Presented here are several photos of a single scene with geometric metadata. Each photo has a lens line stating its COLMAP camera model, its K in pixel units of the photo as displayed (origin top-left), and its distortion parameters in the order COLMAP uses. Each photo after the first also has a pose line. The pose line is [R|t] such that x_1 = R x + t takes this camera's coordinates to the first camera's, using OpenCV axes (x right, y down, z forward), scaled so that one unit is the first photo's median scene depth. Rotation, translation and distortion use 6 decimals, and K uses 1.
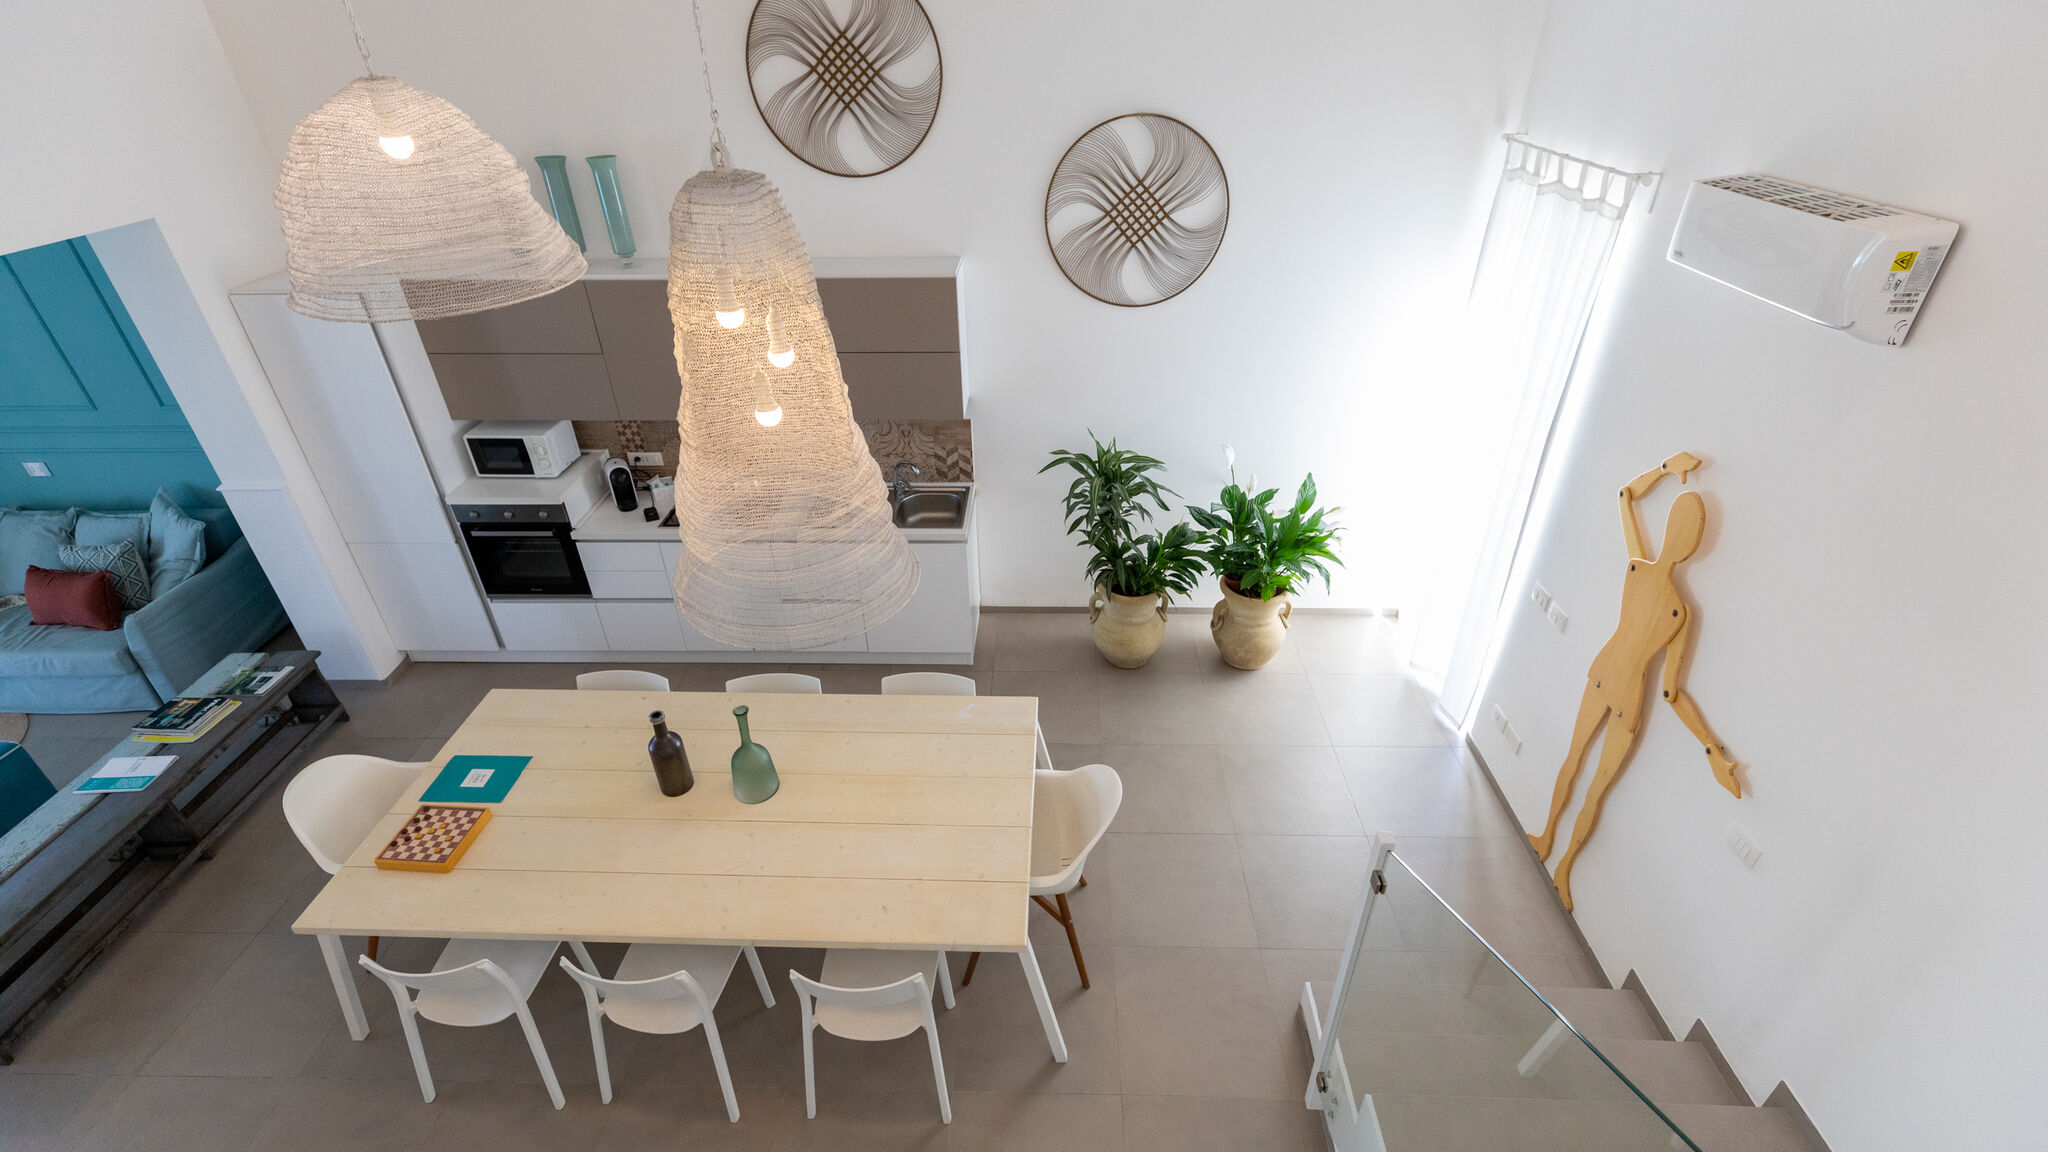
lens RADIAL K [[912.4, 0, 1030.3], [0, 912.4, 577.8], [0, 0, 1]] dist [0.001232, -0.000284]
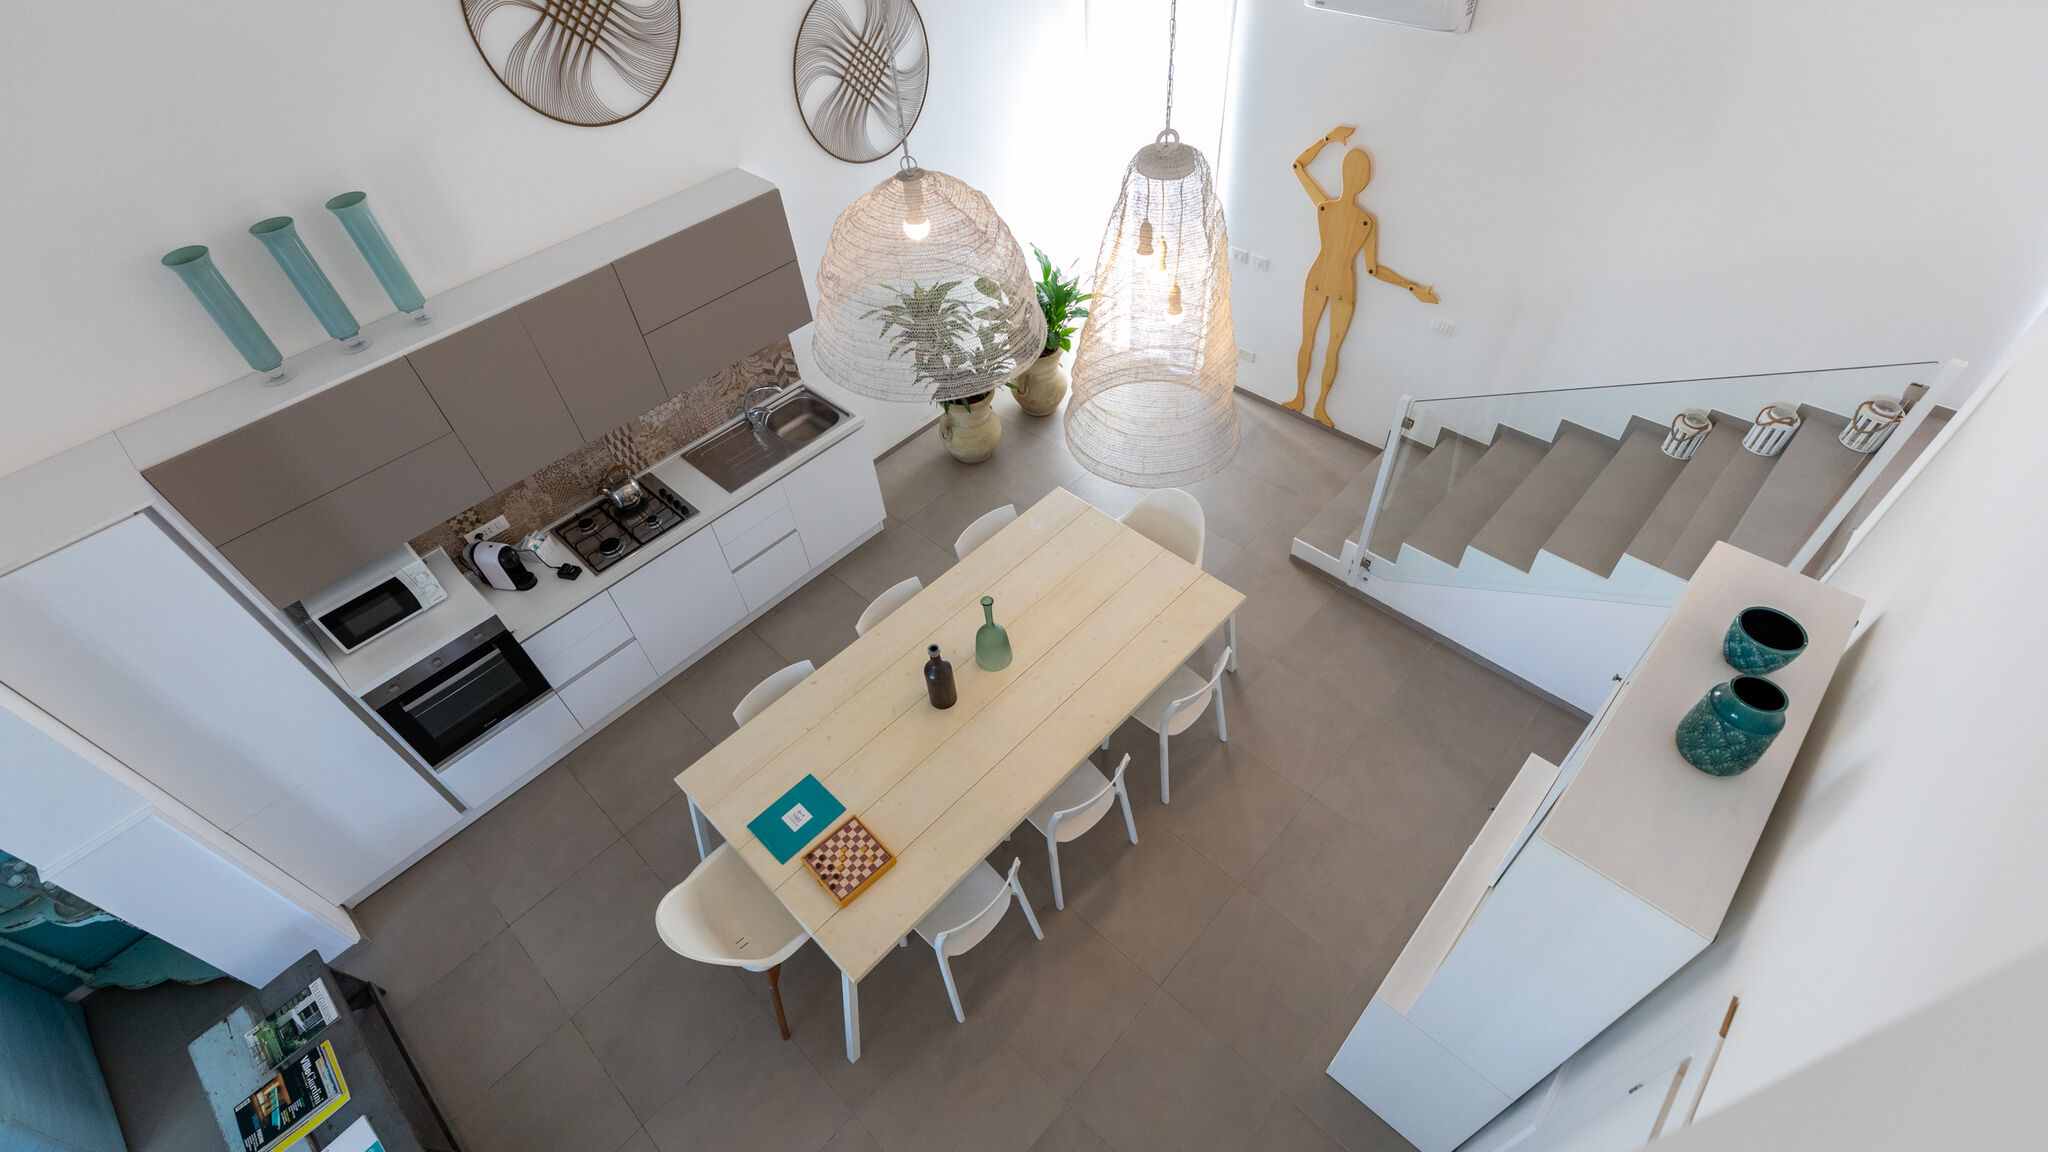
lens RADIAL K [[912.4, 0, 1030.3], [0, 912.4, 577.8], [0, 0, 1]] dist [0.001232, -0.000284]
pose [[0.661201, -0.567551, 0.490612, -0.639233], [0.442130, 0.823126, 0.356349, -0.209947], [-0.606082, -0.018704, 0.795182, 0.014784]]
